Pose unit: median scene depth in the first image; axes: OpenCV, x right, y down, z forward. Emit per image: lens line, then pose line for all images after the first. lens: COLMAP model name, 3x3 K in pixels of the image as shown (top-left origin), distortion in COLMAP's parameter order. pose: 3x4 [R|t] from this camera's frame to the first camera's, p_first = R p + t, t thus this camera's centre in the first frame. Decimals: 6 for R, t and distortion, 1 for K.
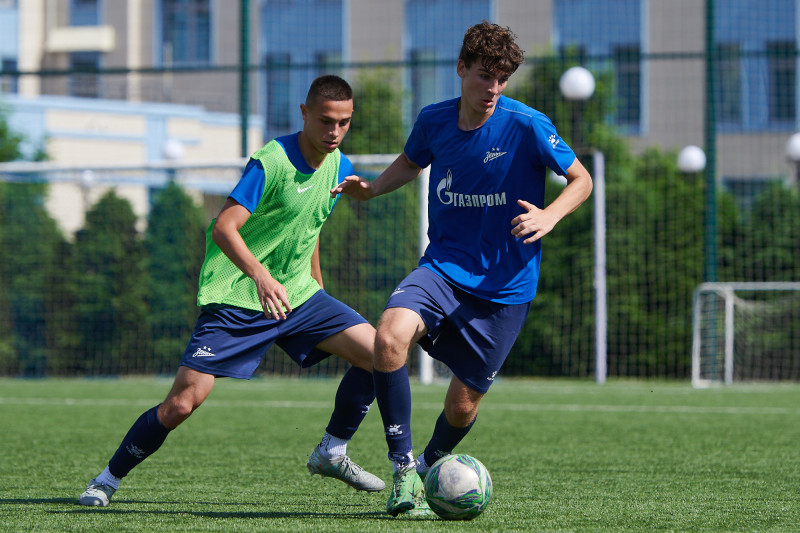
lens RADIAL K [[4498.5, 0, 399.7], [0, 4498.5, 266.1], [0, 0, 1]] dist [0.171955, 13.748888]
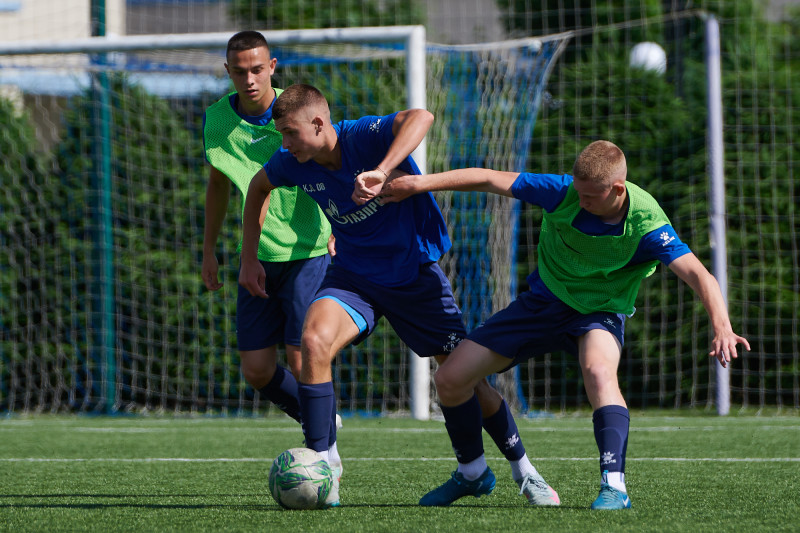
lens RADIAL K [[4498.5, 0, 399.7], [0, 4498.5, 266.1], [0, 0, 1]] dist [0.171955, 13.748888]
pose [[0.999681, -0.015346, 0.020055, -0.008250], [0.015337, 0.999882, 0.000629, 0.005856], [-0.020062, -0.000321, 0.999799, 0.422310]]
